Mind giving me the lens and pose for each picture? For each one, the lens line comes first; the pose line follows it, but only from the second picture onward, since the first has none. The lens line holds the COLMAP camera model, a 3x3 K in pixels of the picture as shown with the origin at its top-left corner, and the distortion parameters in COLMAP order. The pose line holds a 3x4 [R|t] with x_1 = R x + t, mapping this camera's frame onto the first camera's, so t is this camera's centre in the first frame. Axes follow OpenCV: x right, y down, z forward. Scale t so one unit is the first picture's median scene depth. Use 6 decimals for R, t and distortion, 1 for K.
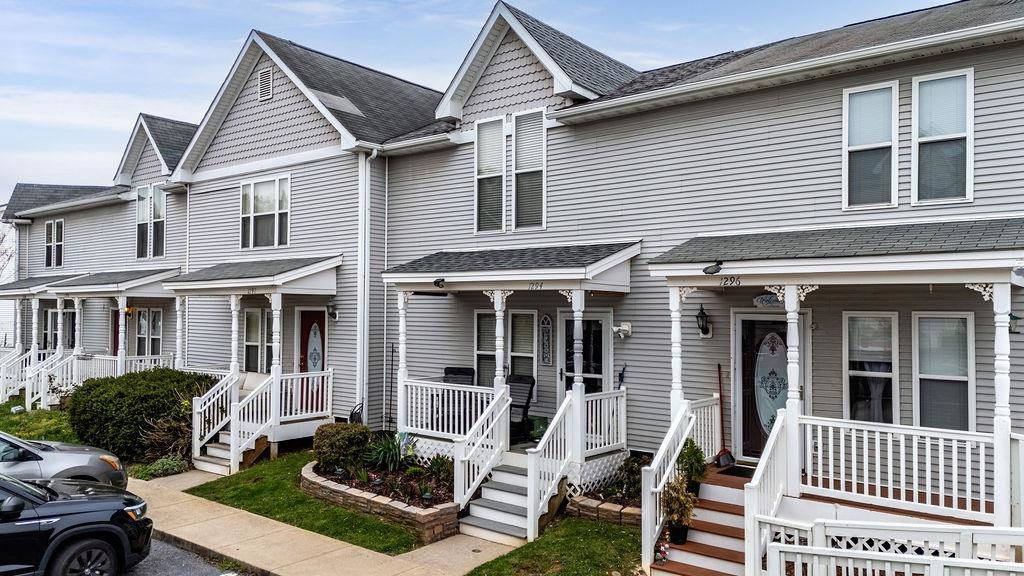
lens RADIAL K [[751.6, 0, 512.0], [0, 751.6, 288.0], [0, 0, 1]] dist [0.081036, -0.090455]
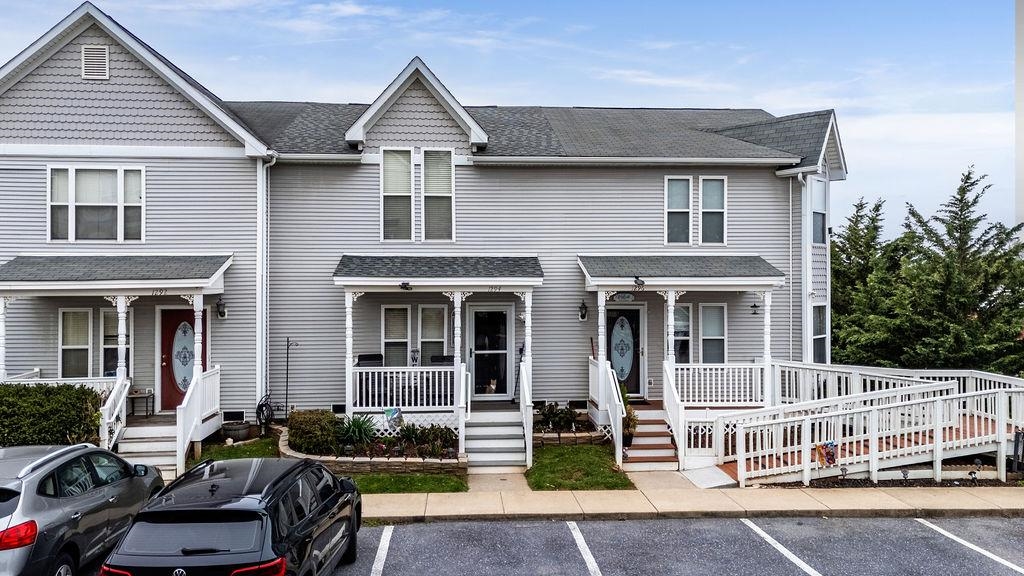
lens RADIAL K [[788.9, 0, 521.0], [0, 788.9, 265.3], [0, 0, 1]] dist [0.079193, -0.083004]
pose [[0.730054, 0.001287, 0.683388, -0.819991], [-0.013972, 0.999817, 0.013044, -0.059064], [-0.683246, -0.019071, 0.729939, -0.077378]]
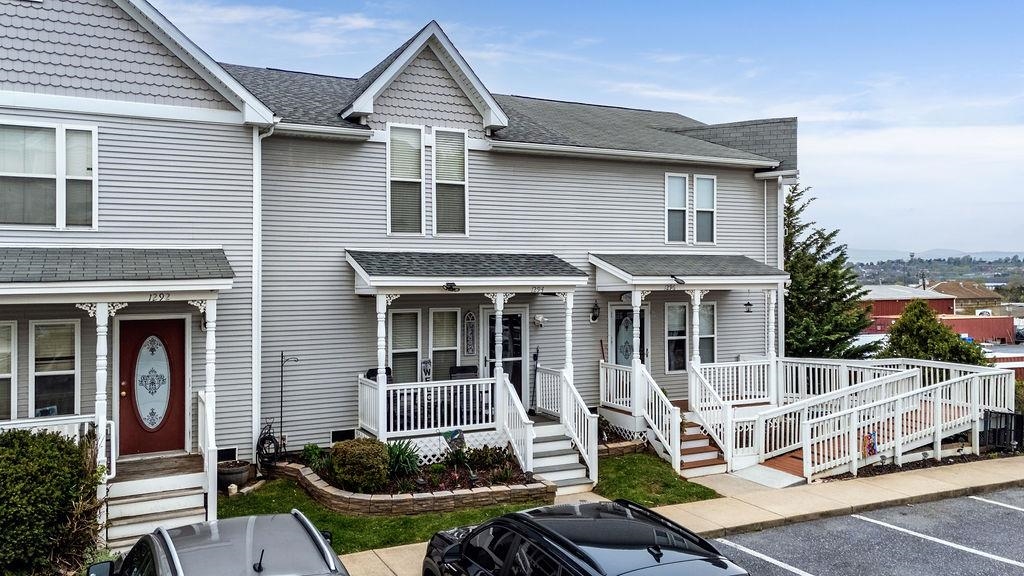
lens RADIAL K [[788.9, 0, 521.0], [0, 788.9, 265.3], [0, 0, 1]] dist [0.079193, -0.083004]
pose [[0.424586, 0.004518, 0.905376, -1.030717], [-0.020265, 0.999784, 0.004514, -0.042853], [-0.905161, -0.020264, 0.424586, 0.422779]]
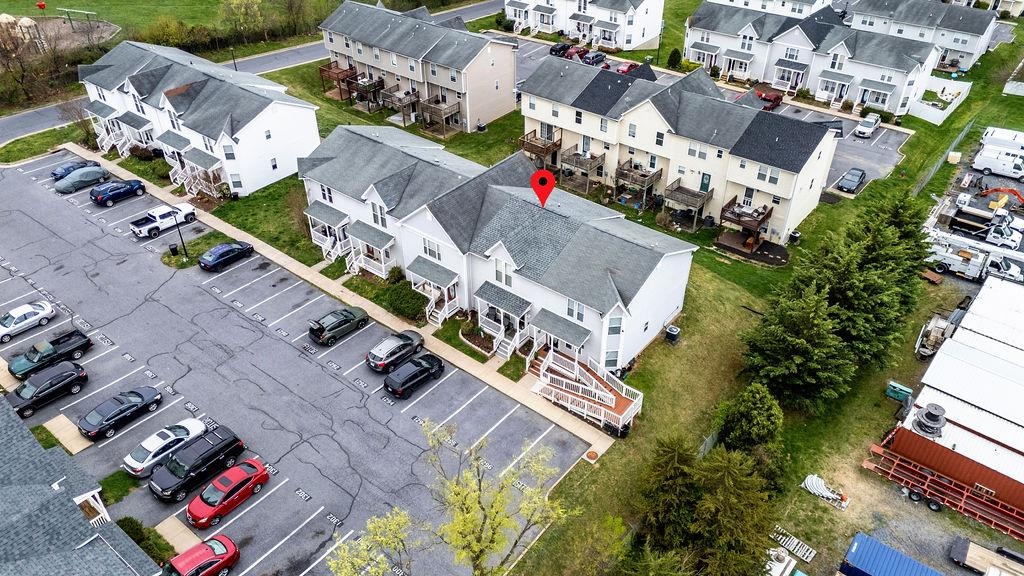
lens RADIAL K [[751.6, 0, 512.0], [0, 751.6, 288.0], [0, 0, 1]] dist [0.081036, -0.090455]
pose [[1.000000, 0.000301, -0.000785, 0.043698], [0.000233, 0.797835, 0.602875, -2.672074], [0.000808, -0.602875, 0.797835, -2.404374]]
